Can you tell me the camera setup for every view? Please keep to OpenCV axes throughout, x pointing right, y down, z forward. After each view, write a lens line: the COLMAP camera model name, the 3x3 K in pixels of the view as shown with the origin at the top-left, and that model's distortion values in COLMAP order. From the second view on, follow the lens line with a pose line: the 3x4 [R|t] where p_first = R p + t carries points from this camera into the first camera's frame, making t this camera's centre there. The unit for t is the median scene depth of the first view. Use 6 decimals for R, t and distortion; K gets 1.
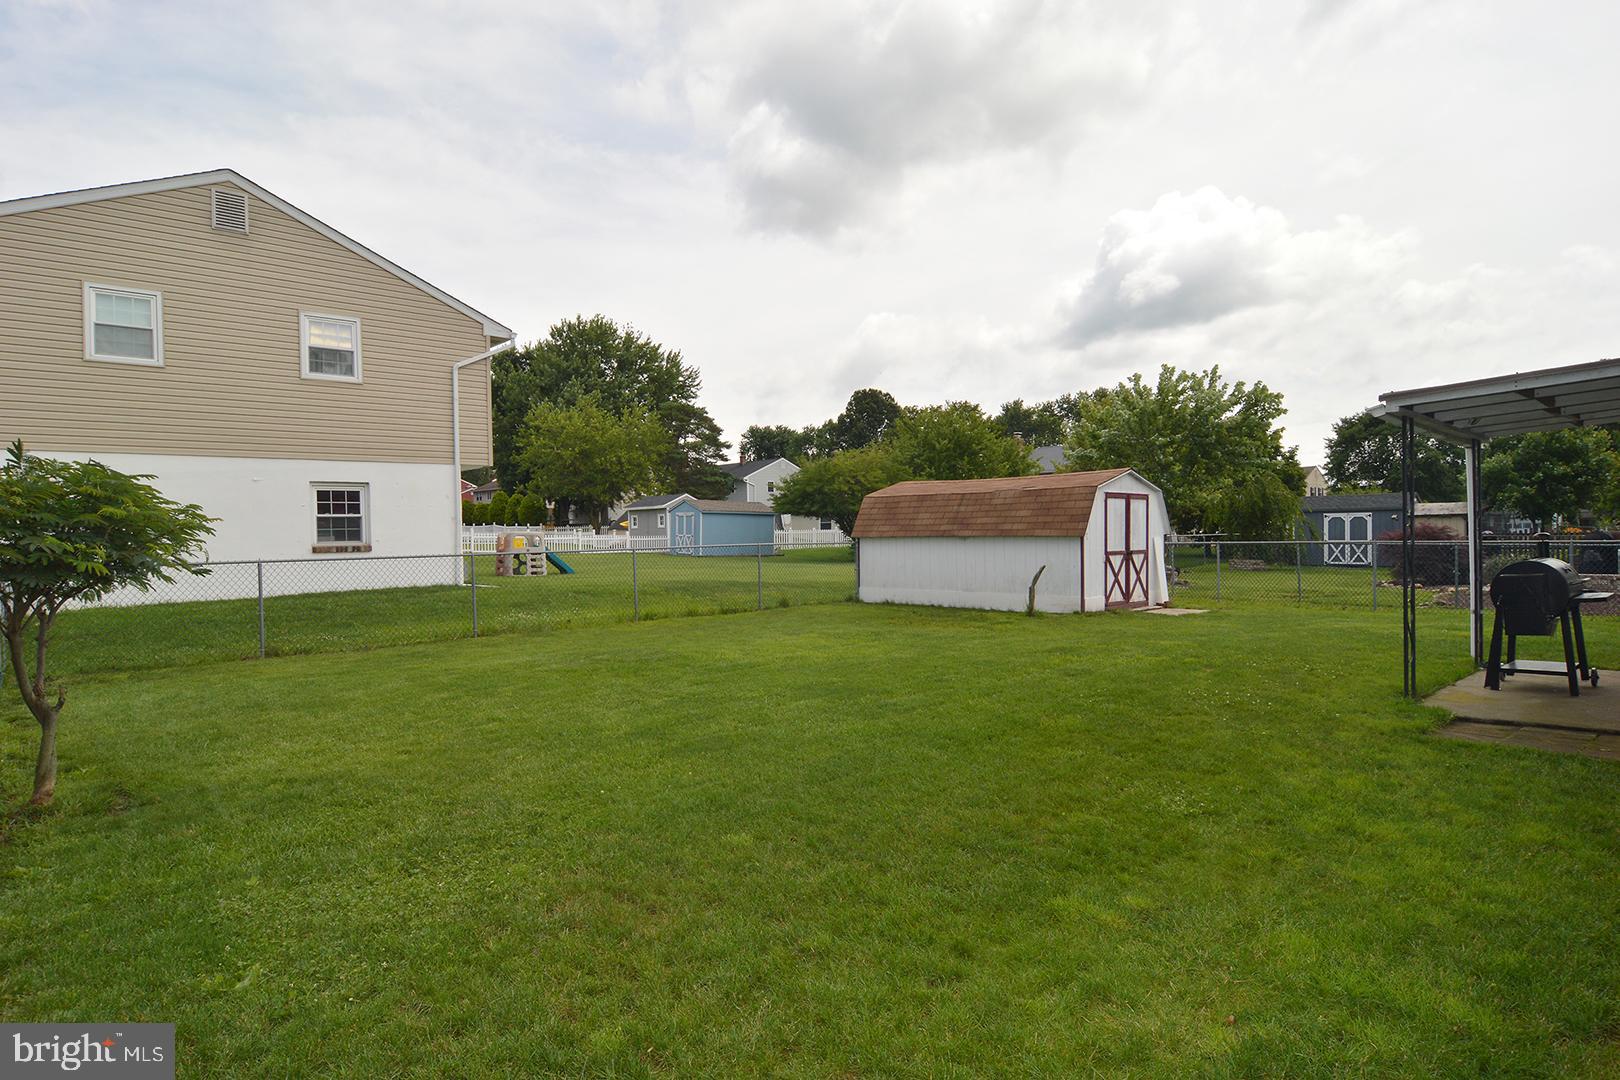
lens RADIAL K [[927.6, 0, 793.0], [0, 927.6, 520.5], [0, 0, 1]] dist [0.000699, -0.010669]
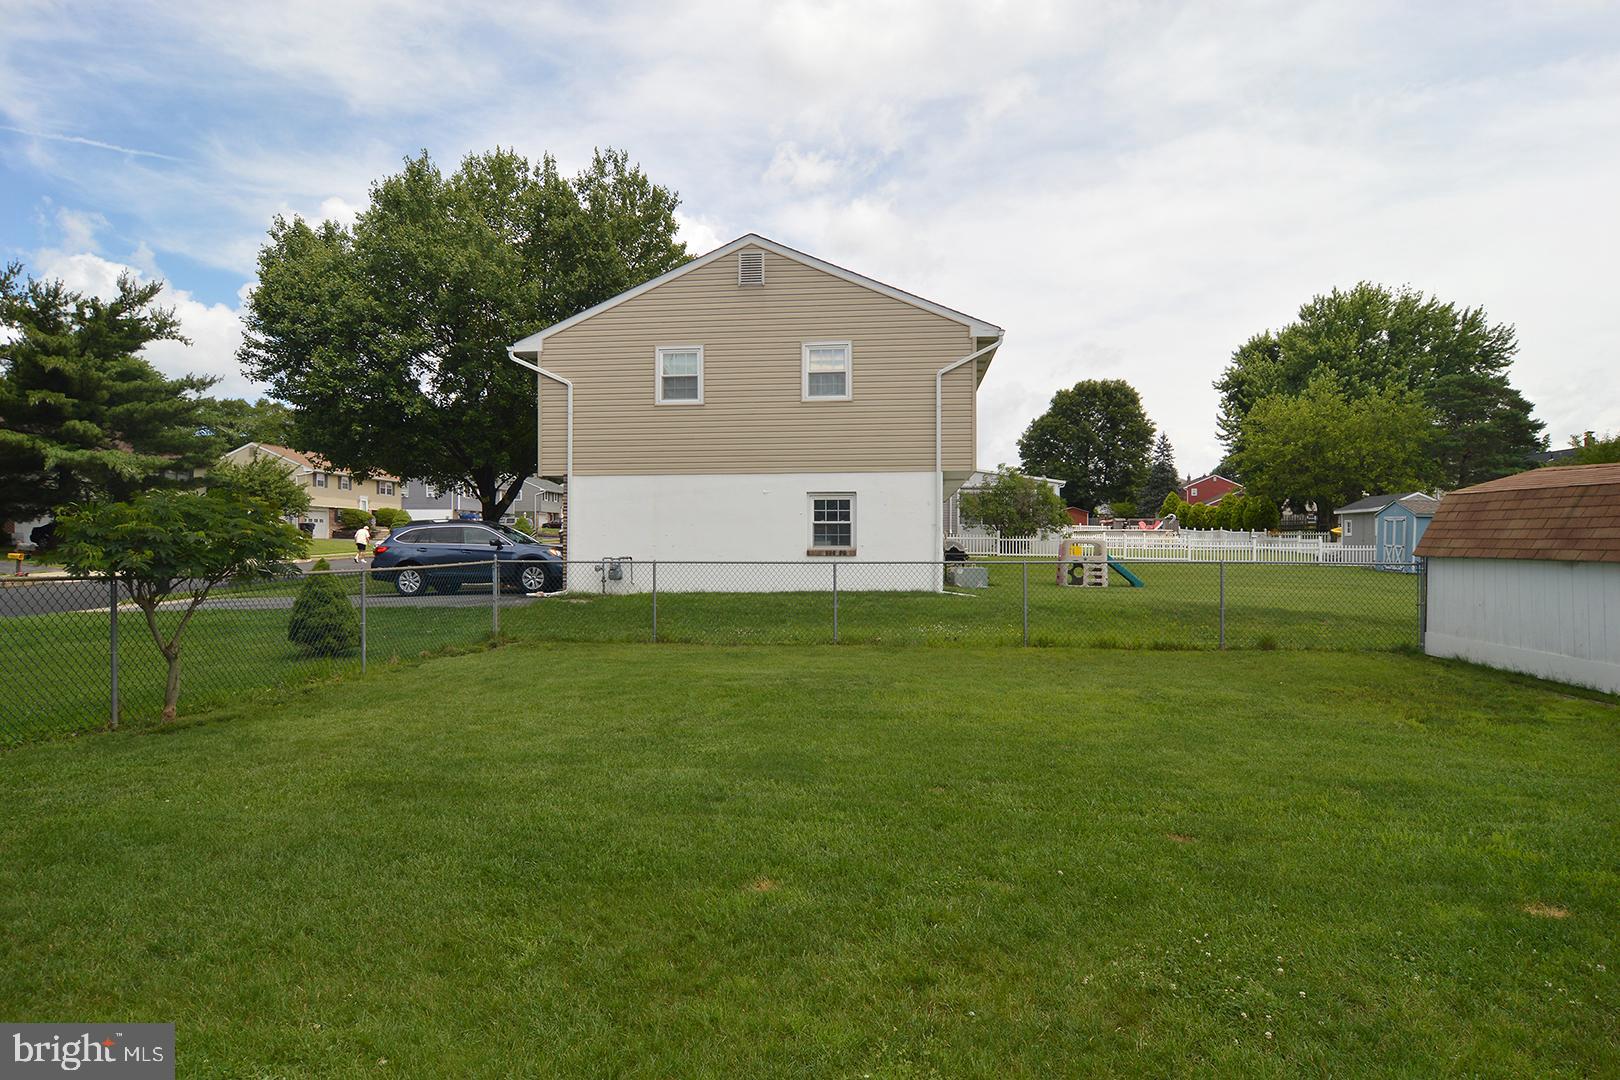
lens RADIAL K [[884.2, 0, 808.7], [0, 884.2, 545.9], [0, 0, 1]] dist [-0.003339, -0.009476]
pose [[0.631271, 0.021950, -0.775251, 0.290463], [-0.002090, 0.999644, 0.026602, -0.005114], [0.775559, -0.015173, 0.631092, 0.286922]]
